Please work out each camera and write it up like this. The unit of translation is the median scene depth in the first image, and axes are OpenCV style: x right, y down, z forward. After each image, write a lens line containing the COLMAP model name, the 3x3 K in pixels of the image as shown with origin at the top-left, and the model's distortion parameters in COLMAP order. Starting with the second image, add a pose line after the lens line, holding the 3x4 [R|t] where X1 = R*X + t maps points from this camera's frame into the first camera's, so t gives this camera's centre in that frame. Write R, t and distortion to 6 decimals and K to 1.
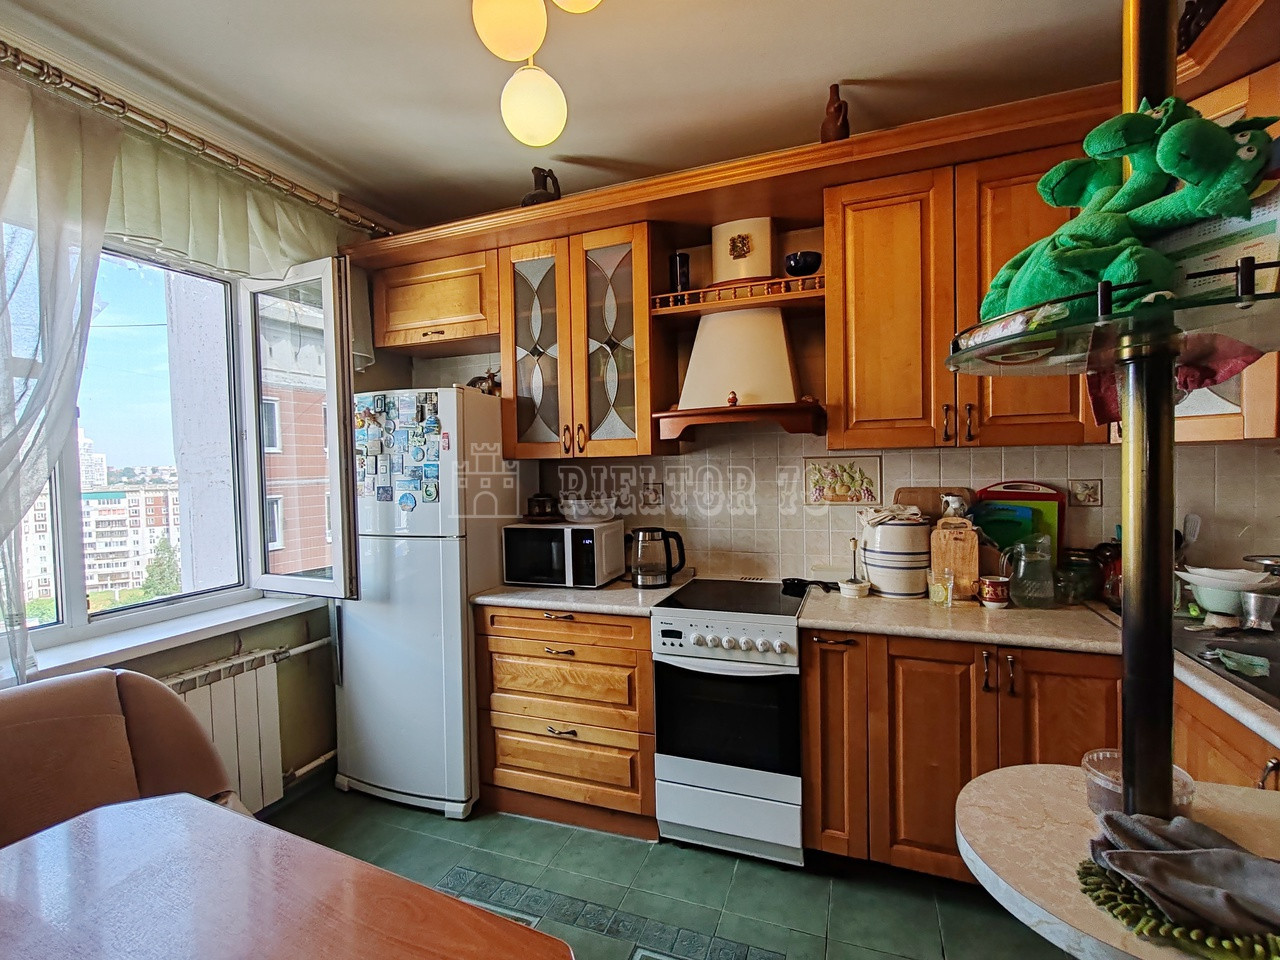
lens RADIAL K [[579.8, 0, 642.2], [0, 579.8, 479.1], [0, 0, 1]] dist [0.002015, 0.000192]
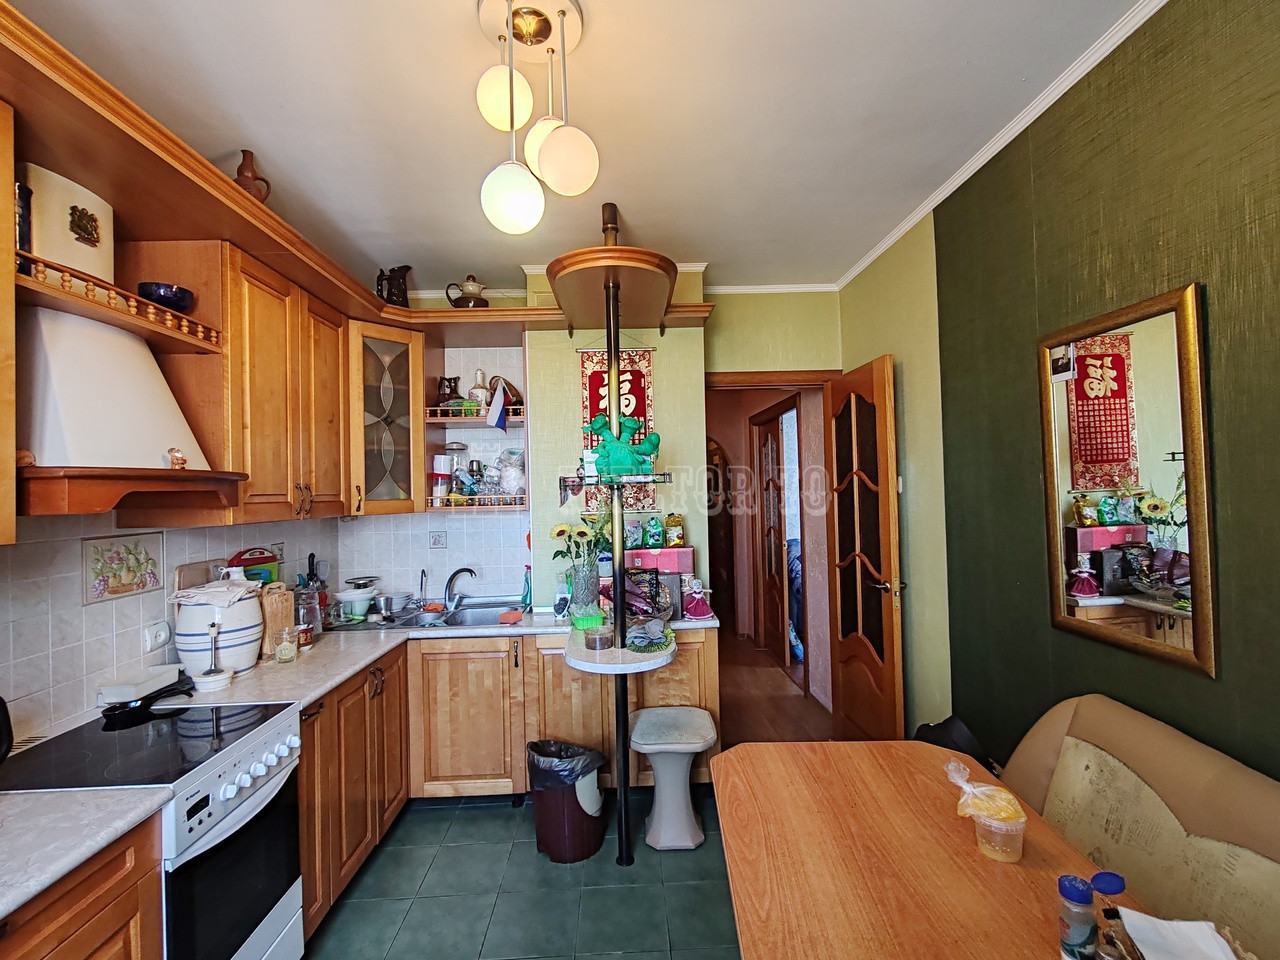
lens RADIAL K [[579.8, 0, 639.9], [0, 579.8, 481.7], [0, 0, 1]] dist [0.002015, 0.000192]
pose [[-0.386734, 0.045589, 0.921064, -0.689494], [0.059677, 0.997921, -0.024336, -0.052129], [-0.920258, 0.045555, -0.388651, 0.690767]]
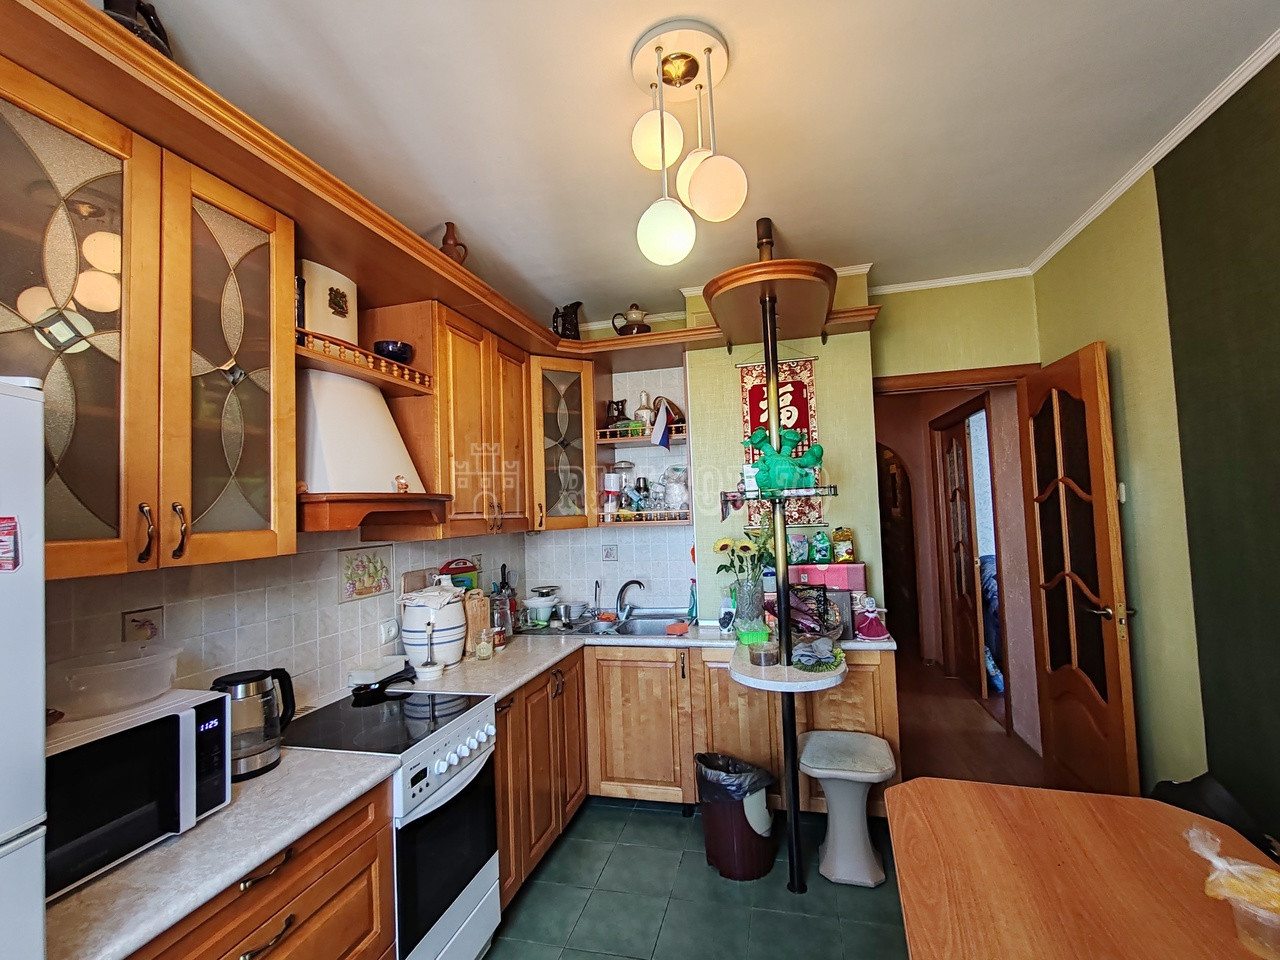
lens RADIAL K [[579.8, 0, 643.4], [0, 579.8, 481.9], [0, 0, 1]] dist [0.002015, 0.000192]
pose [[-0.114704, 0.073406, 0.990684, -0.708519], [0.069582, 0.995410, -0.065700, -0.053243], [-0.990960, 0.061398, -0.119285, 0.682362]]
